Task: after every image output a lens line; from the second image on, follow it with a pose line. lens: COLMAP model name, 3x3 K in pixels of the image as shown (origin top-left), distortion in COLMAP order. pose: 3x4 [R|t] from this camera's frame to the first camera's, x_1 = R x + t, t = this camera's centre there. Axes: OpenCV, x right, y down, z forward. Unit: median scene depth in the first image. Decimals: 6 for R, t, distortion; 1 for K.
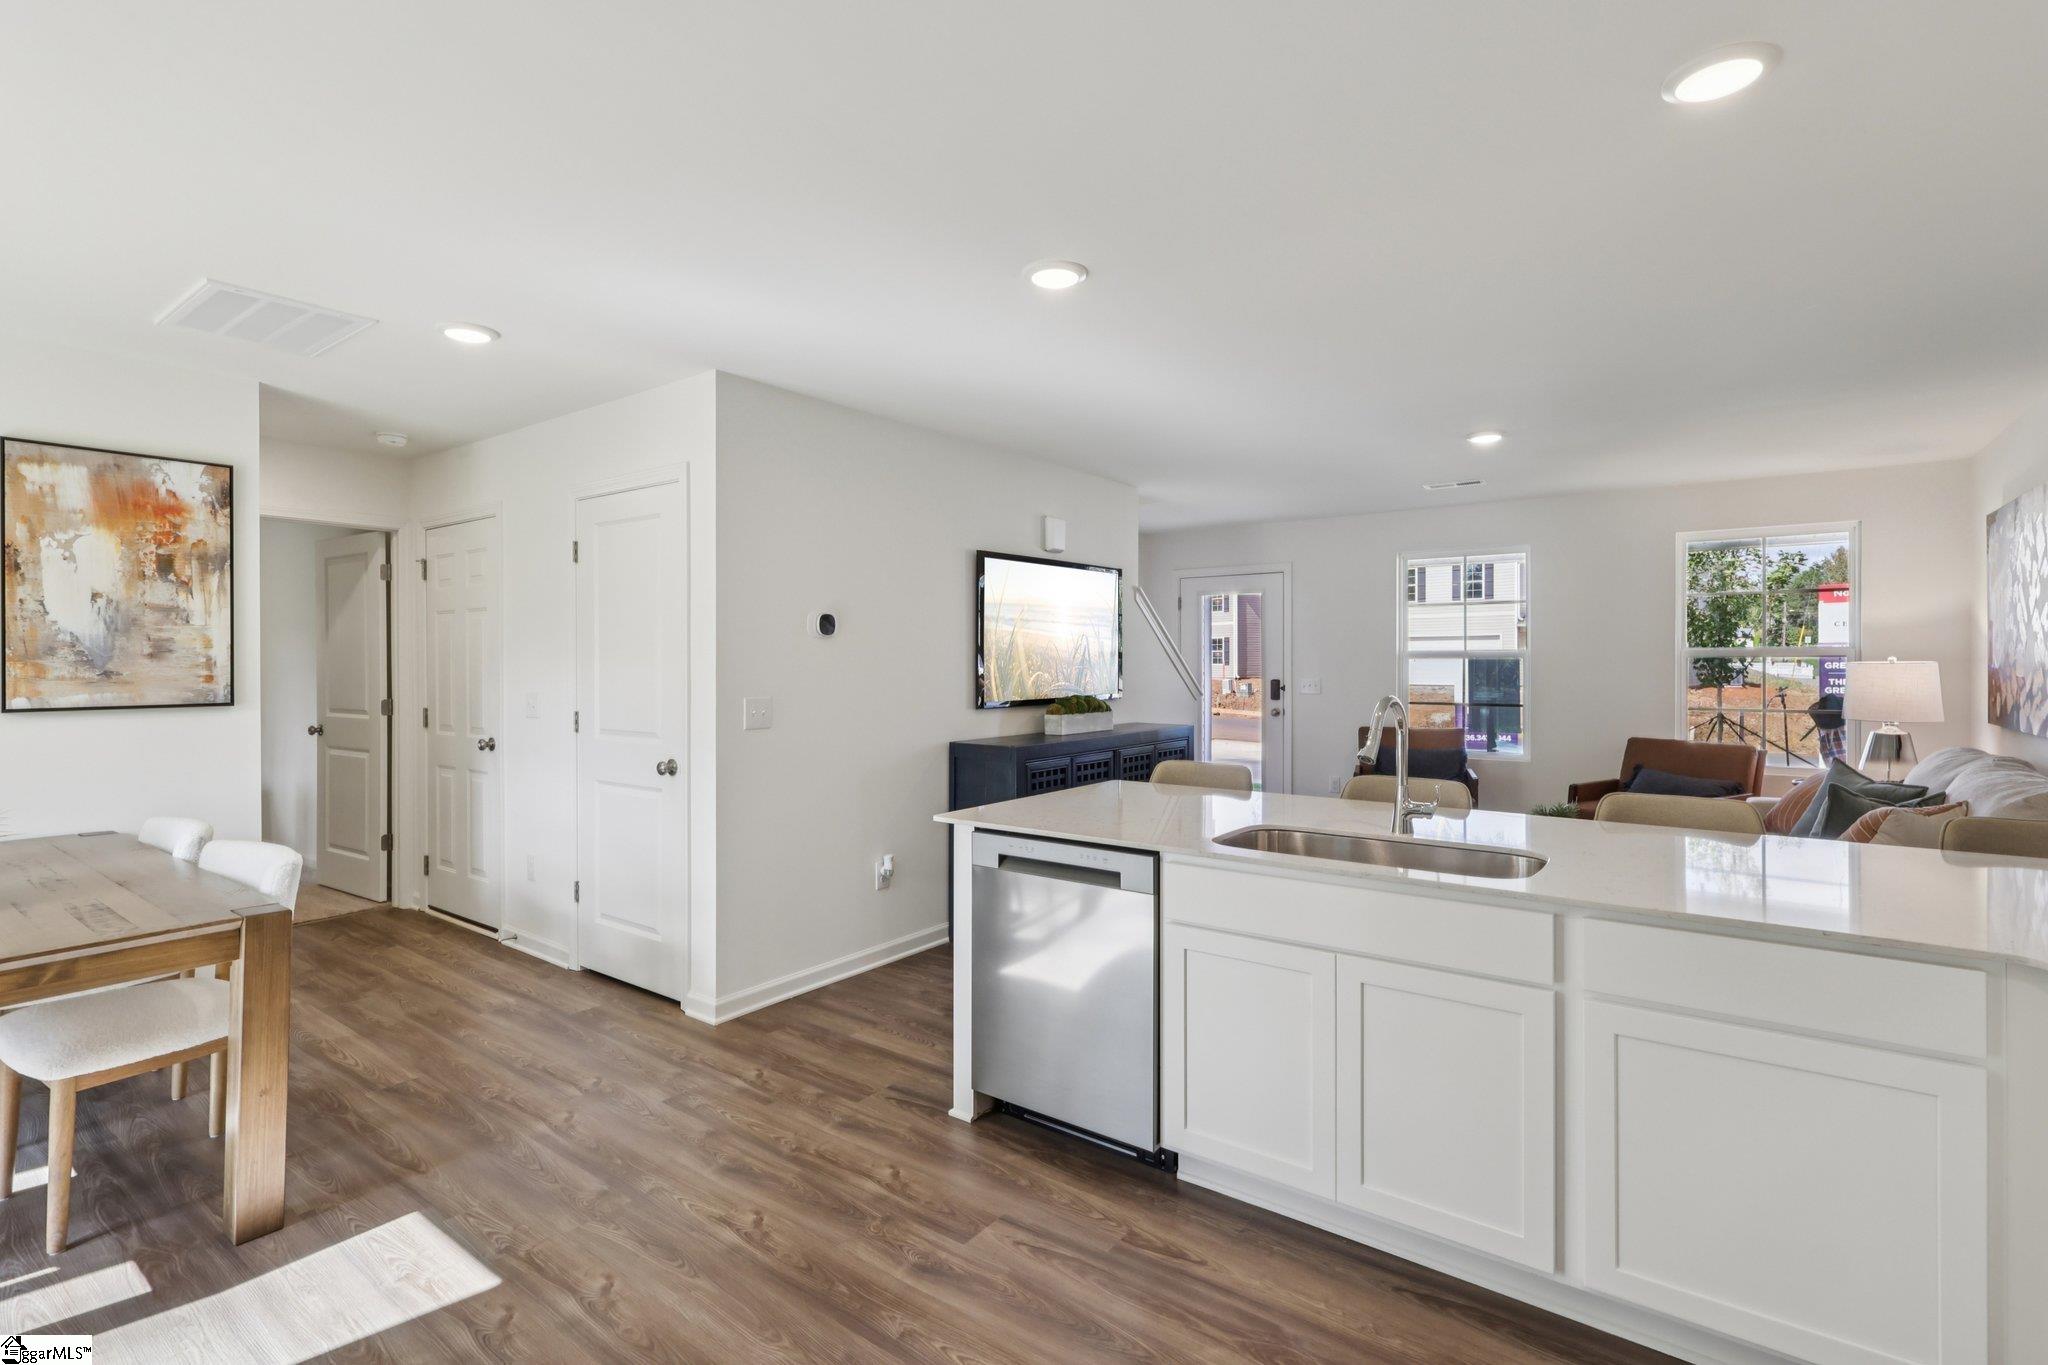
lens RADIAL K [[949.1, 0, 1026.3], [0, 949.1, 666.4], [0, 0, 1]] dist [-0.004130, -0.000033]
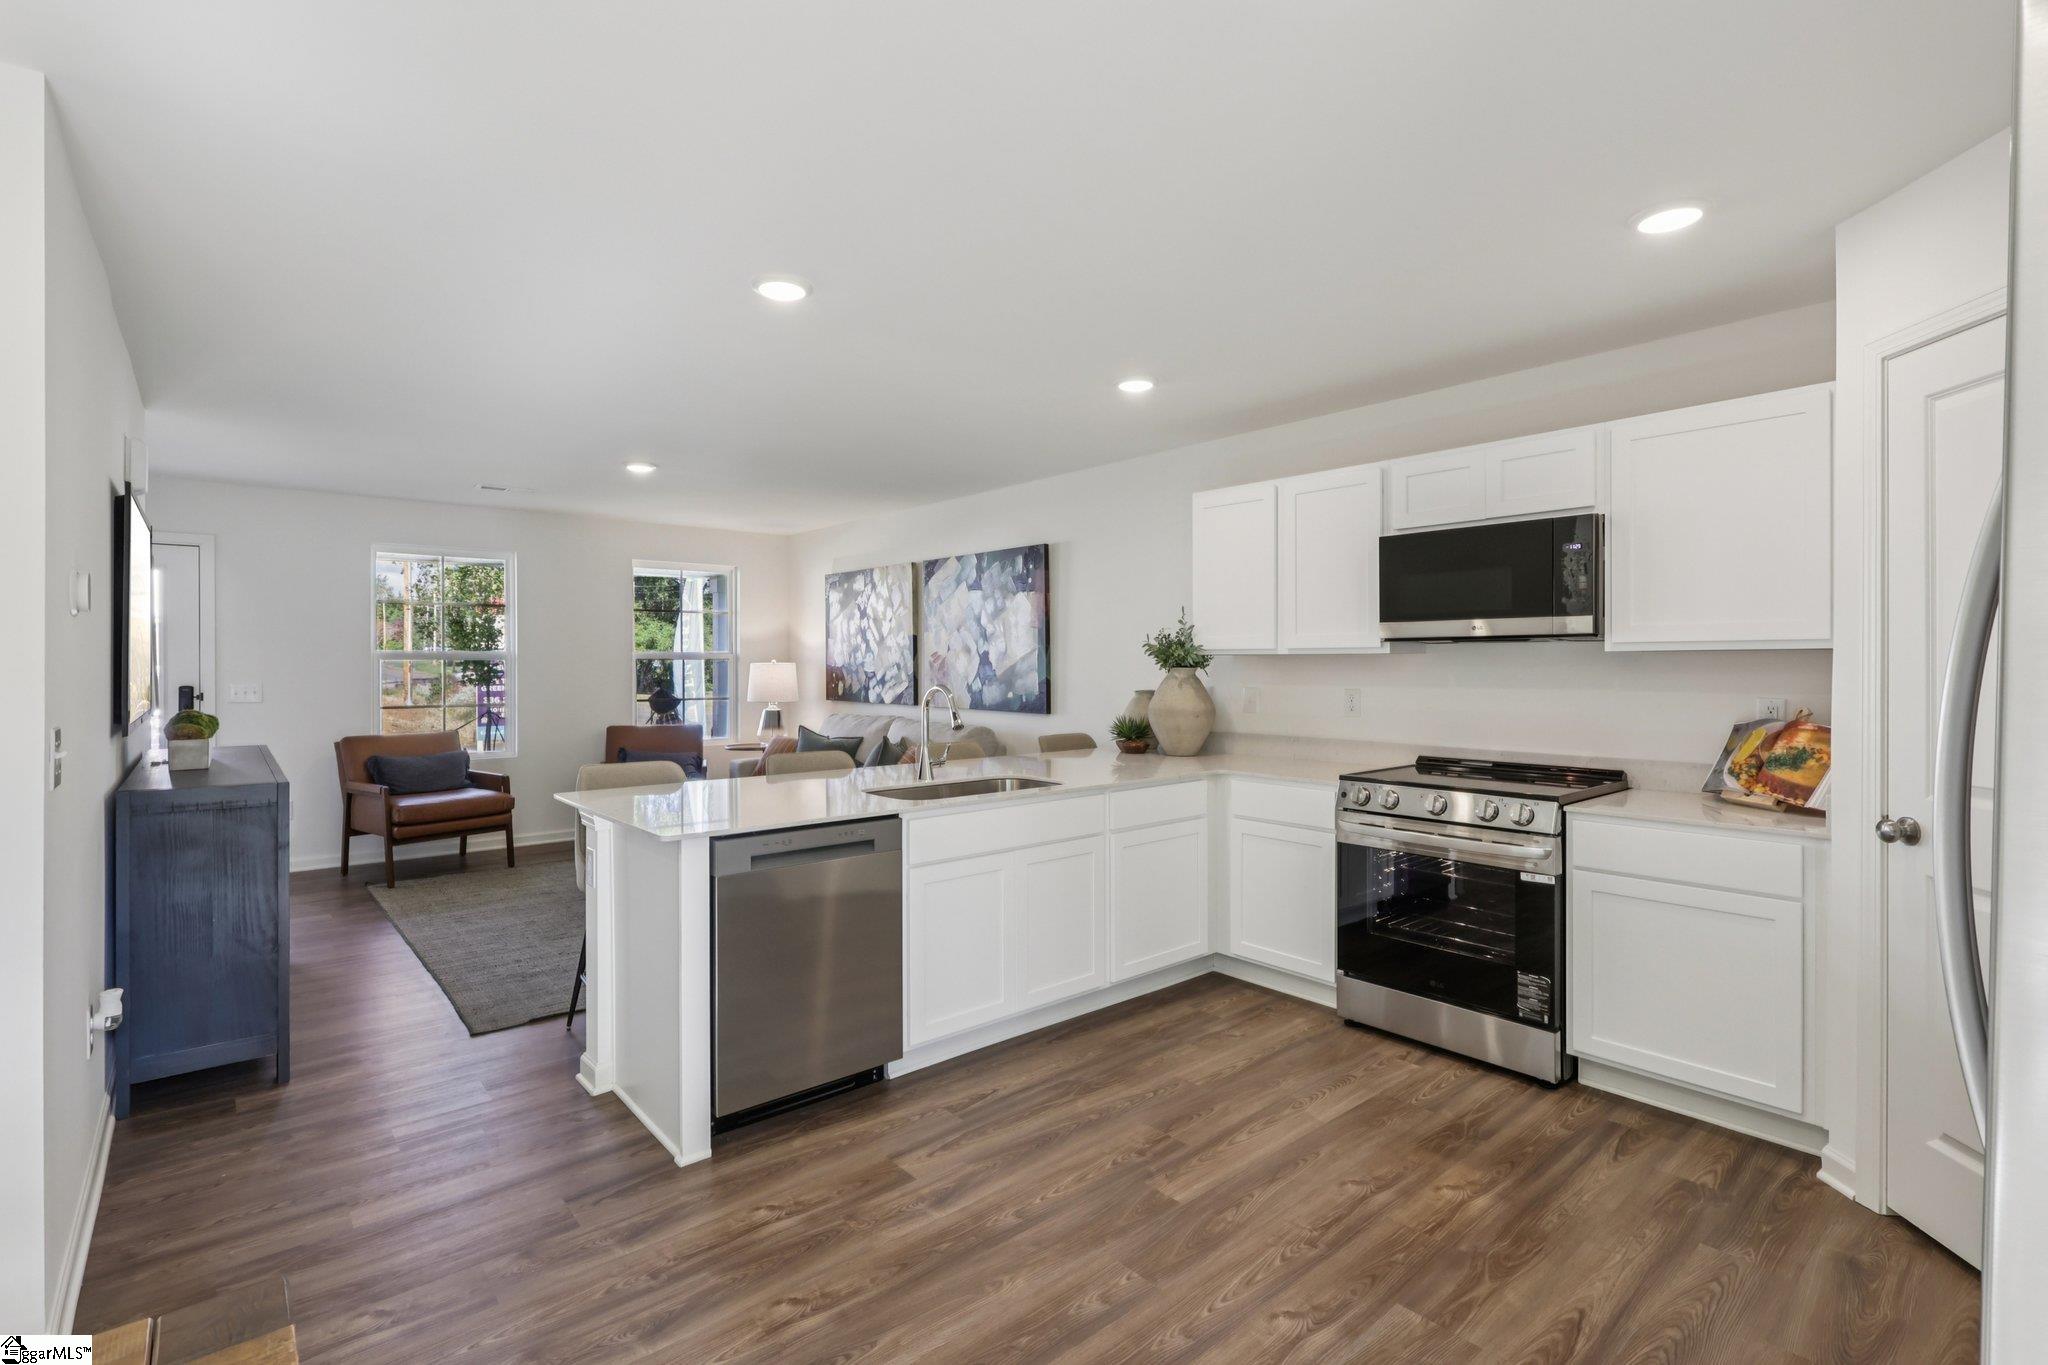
lens RADIAL K [[942.8, 0, 1019.1], [0, 942.8, 664.7], [0, 0, 1]] dist [0.000151, 0.000005]
pose [[0.228873, 0.000193, 0.973456, -1.073009], [0.005633, 0.999983, -0.001522, 0.004184], [-0.973440, 0.005831, 0.228868, 0.596099]]
